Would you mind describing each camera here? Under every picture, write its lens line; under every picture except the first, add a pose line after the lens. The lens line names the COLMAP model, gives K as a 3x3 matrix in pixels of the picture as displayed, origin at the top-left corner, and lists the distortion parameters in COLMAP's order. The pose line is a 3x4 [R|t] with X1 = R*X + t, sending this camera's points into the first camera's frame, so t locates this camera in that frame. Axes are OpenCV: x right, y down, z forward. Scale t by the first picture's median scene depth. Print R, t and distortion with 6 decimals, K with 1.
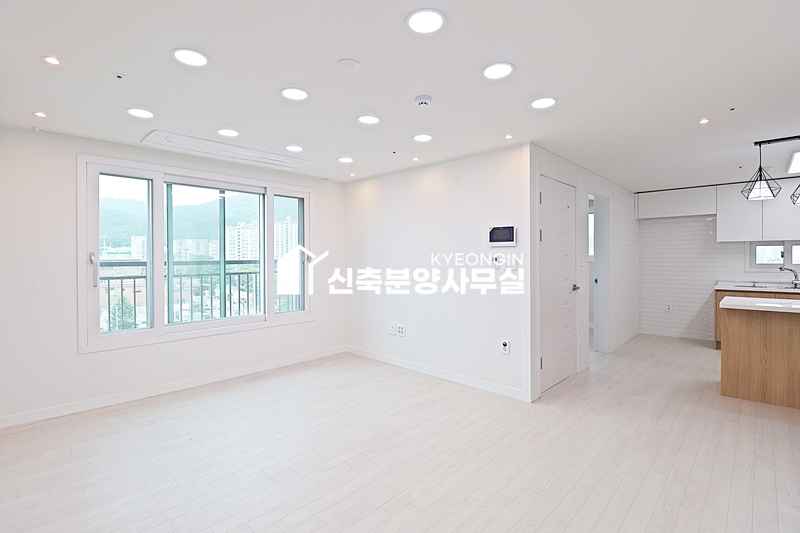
lens RADIAL K [[380.3, 0, 415.5], [0, 380.3, 258.8], [0, 0, 1]] dist [-0.003843, -0.010826]
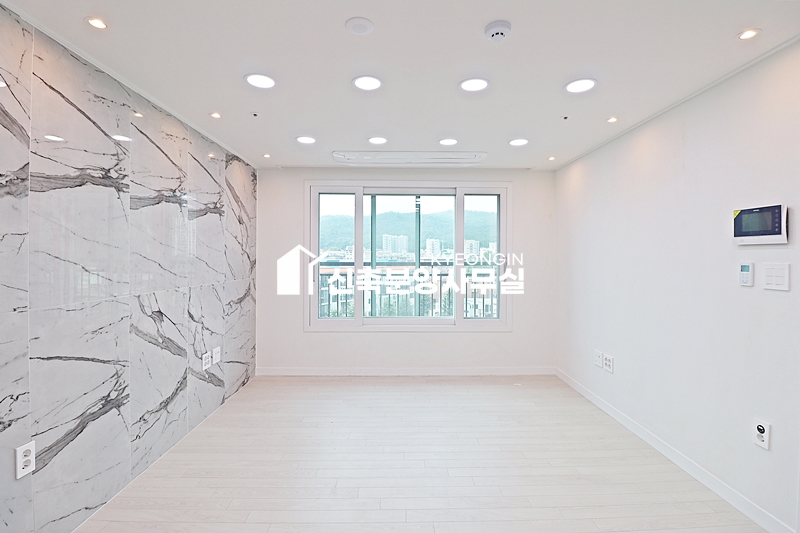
lens RADIAL K [[380.3, 0, 401.1], [0, 380.3, 258.0], [0, 0, 1]] dist [-0.003843, -0.010826]
pose [[0.689444, 0.007707, -0.724298, 0.250681], [-0.011605, 0.999933, -0.000406, -0.006795], [0.724246, 0.008686, 0.689487, 0.262891]]
